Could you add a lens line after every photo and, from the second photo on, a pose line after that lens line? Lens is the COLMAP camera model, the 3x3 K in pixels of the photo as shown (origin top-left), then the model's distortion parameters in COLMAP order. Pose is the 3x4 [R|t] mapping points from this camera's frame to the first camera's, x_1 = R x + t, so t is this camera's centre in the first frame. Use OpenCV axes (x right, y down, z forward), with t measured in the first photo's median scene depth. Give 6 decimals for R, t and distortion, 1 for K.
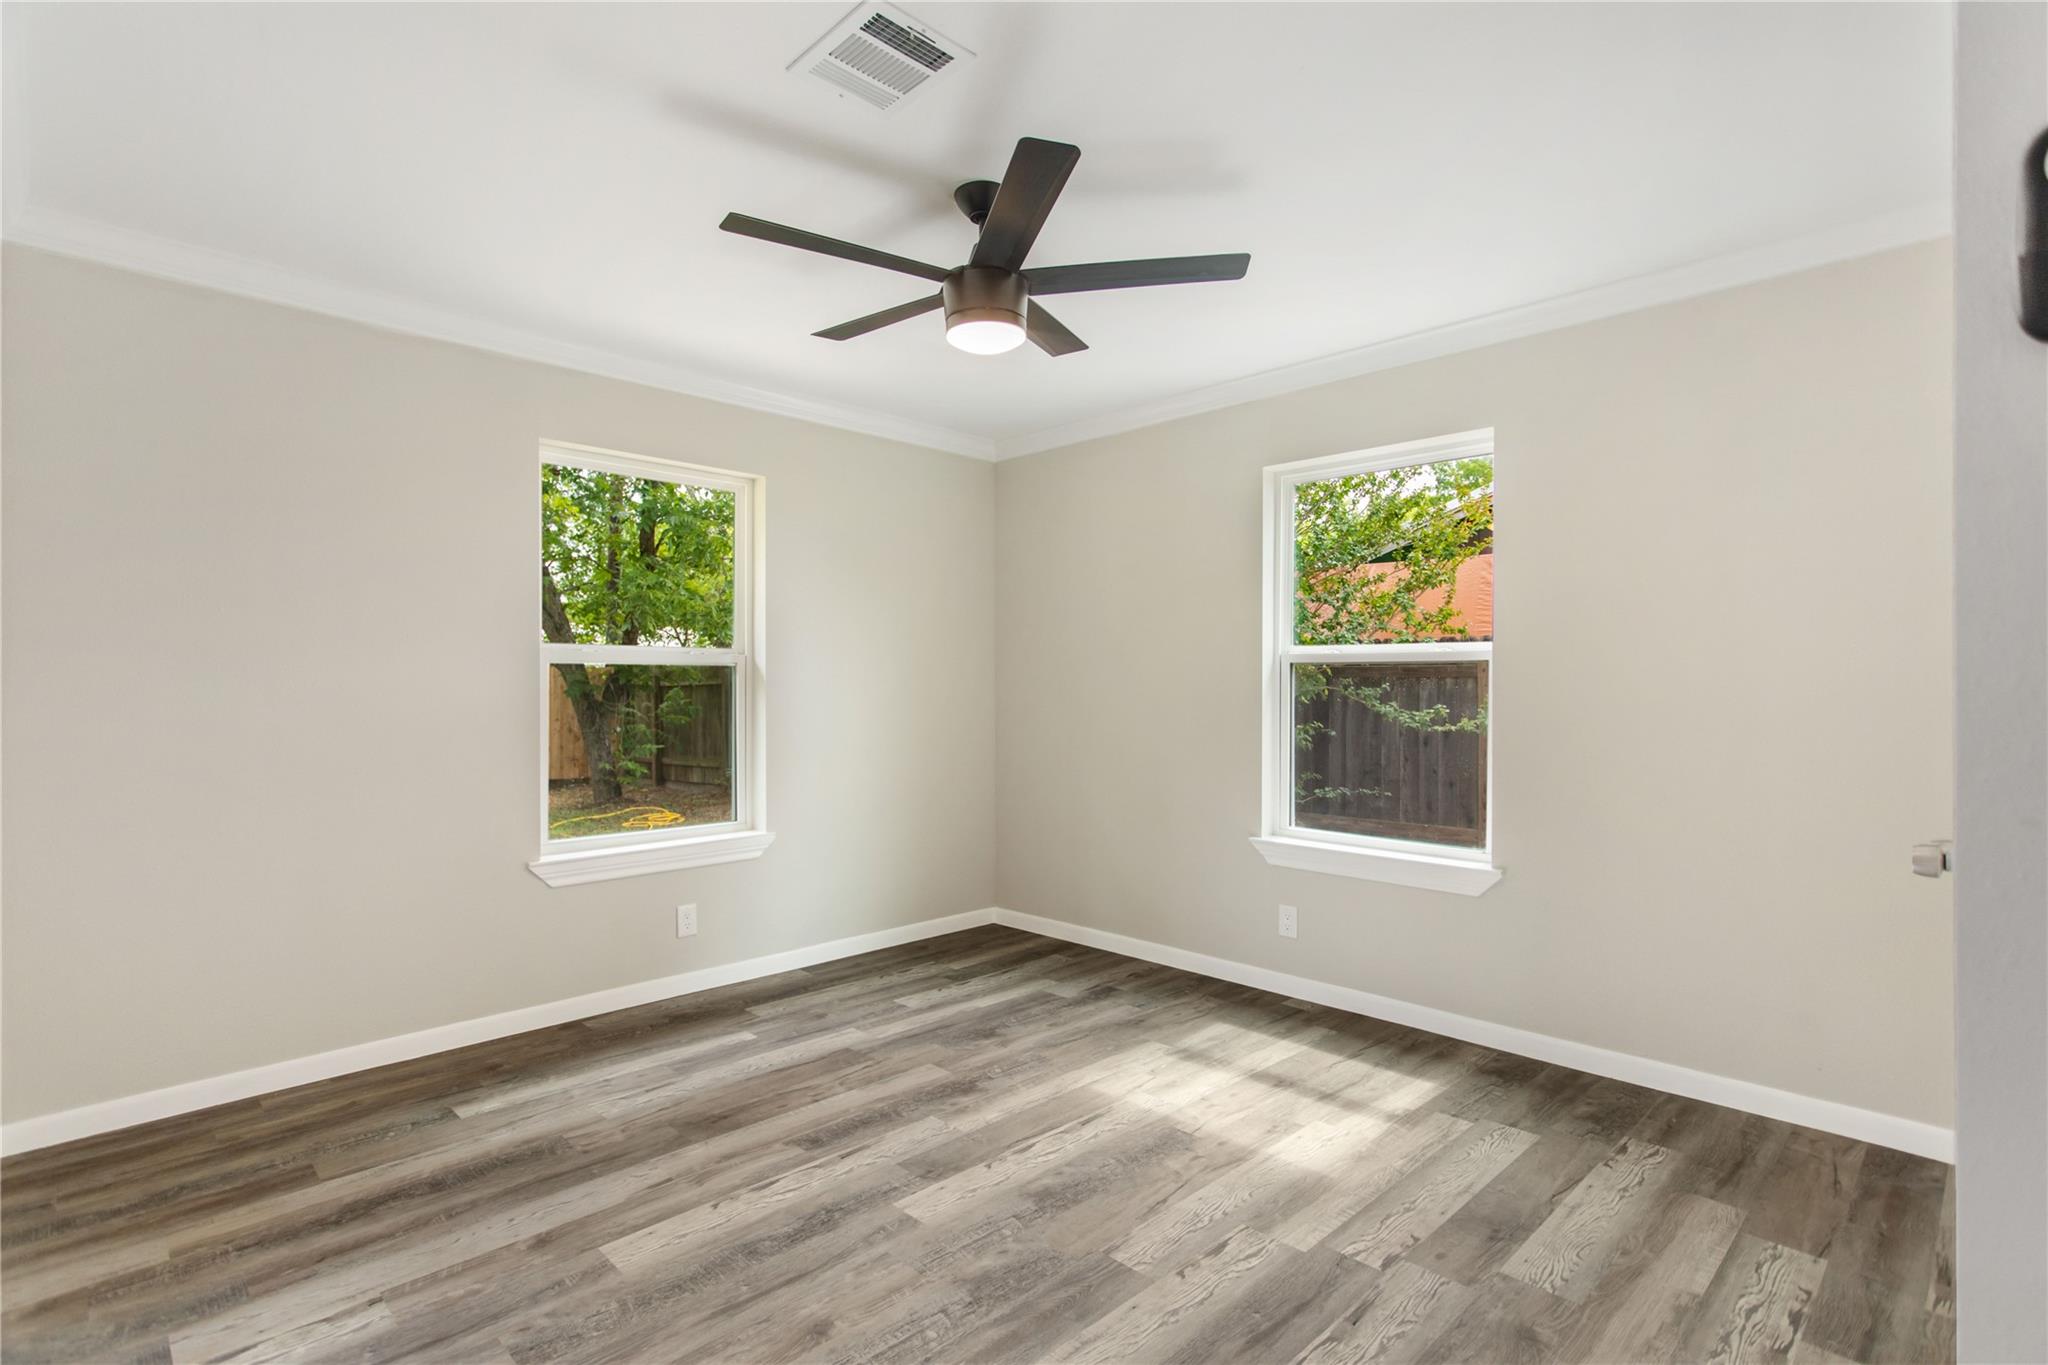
lens RADIAL K [[982.2, 0, 1024.0], [0, 982.2, 682.5], [0, 0, 1]] dist [0.002358, 0.000296]
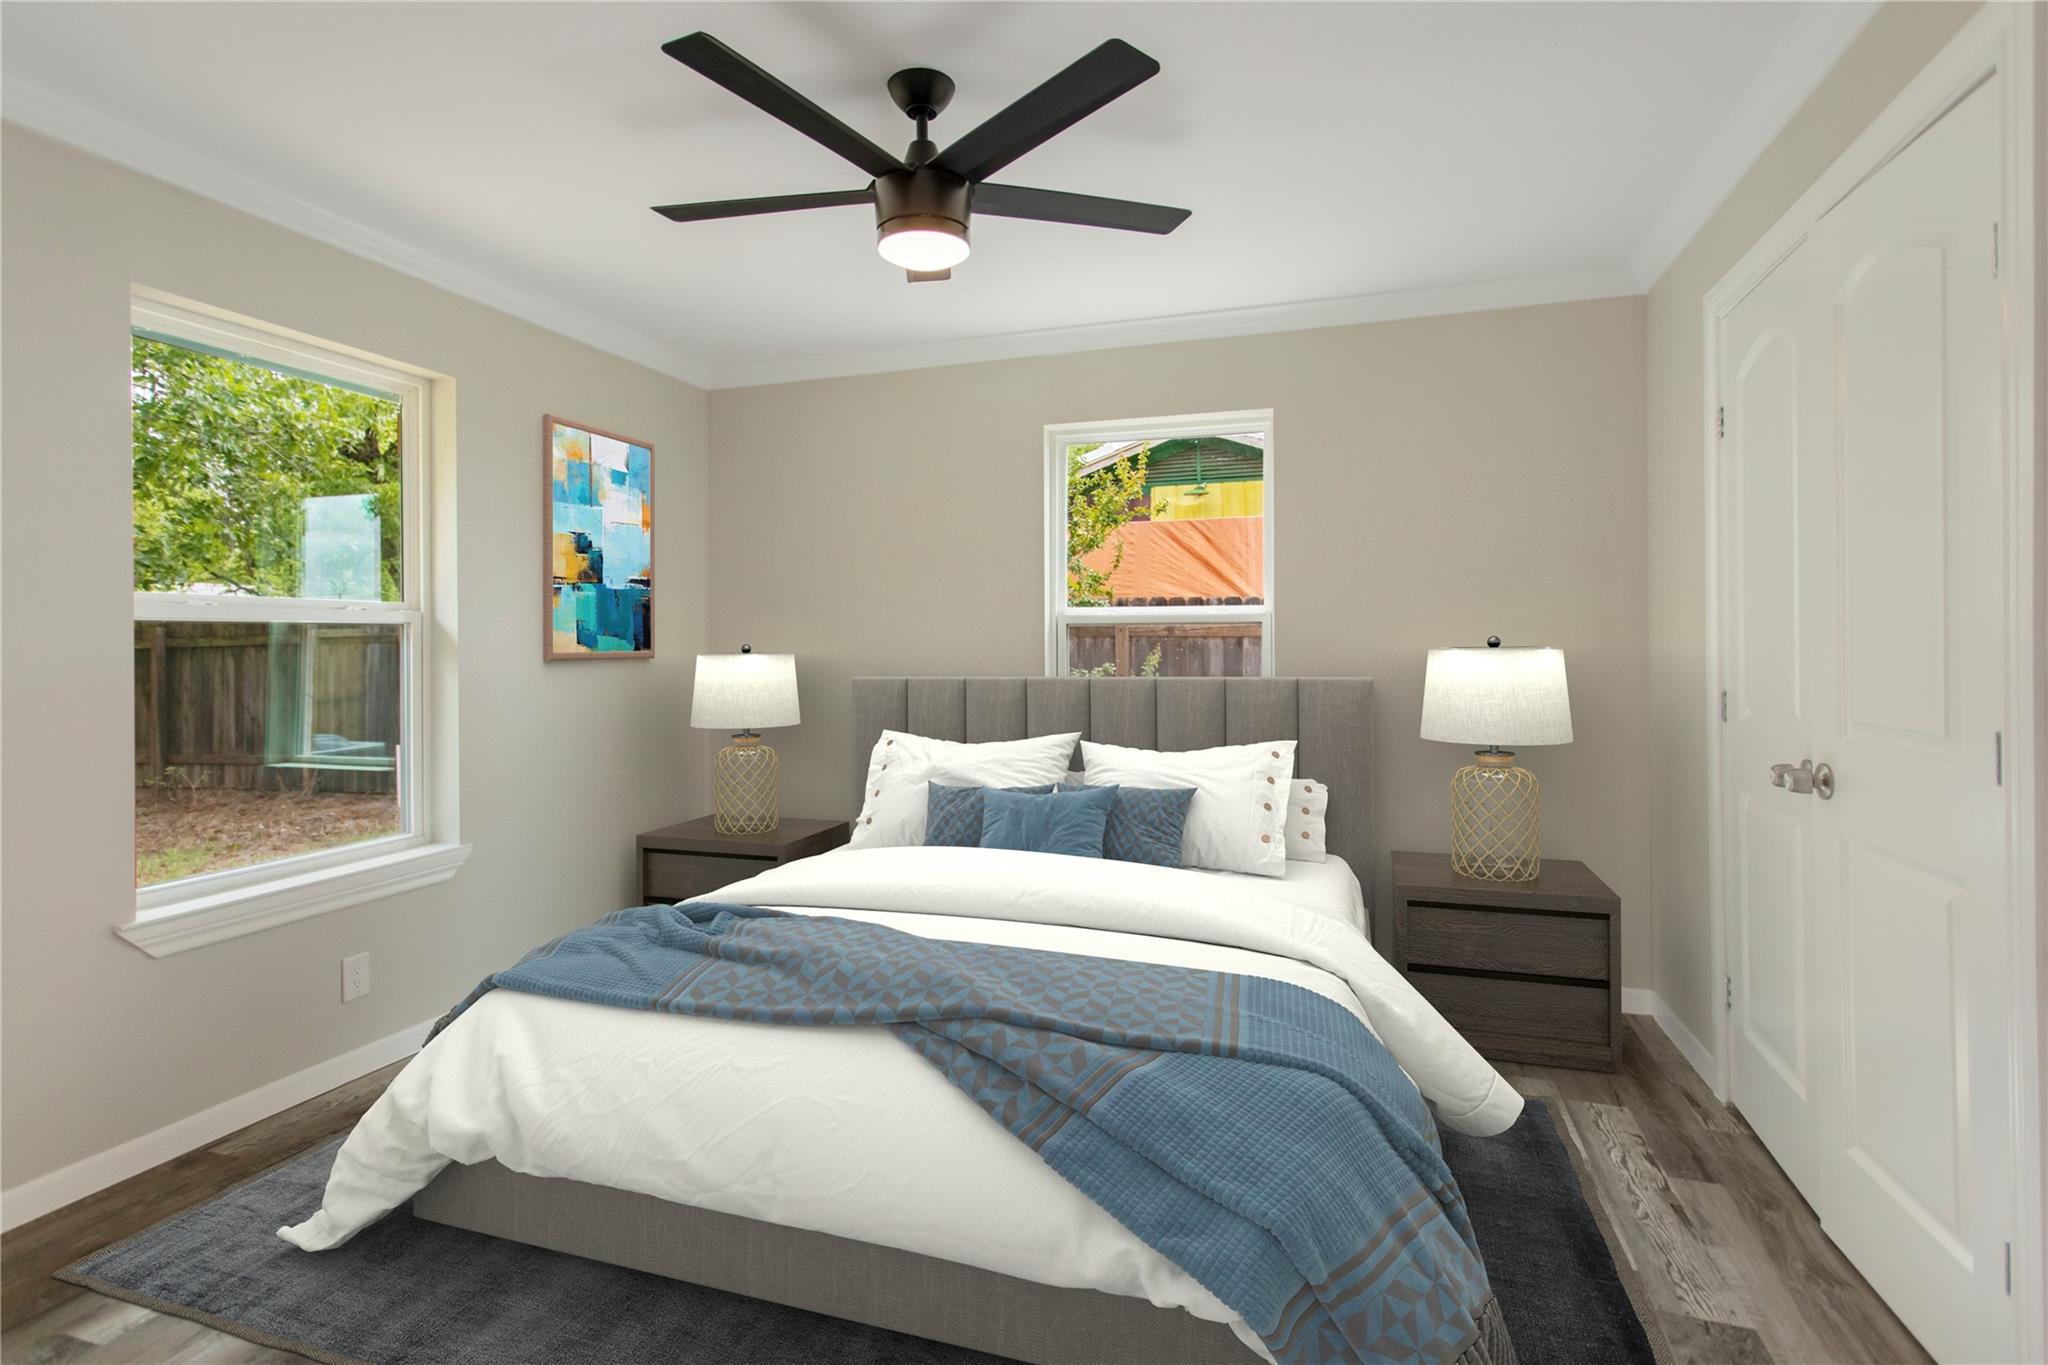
lens RADIAL K [[1014.2, 0, 1026.7], [0, 1014.2, 630.4], [0, 0, 1]] dist [-0.000472, 0.001115]
pose [[0.893754, -0.000803, 0.448557, -0.303251], [0.006494, 0.999917, -0.011149, -0.002707], [-0.448511, 0.012878, 0.893685, 0.134505]]
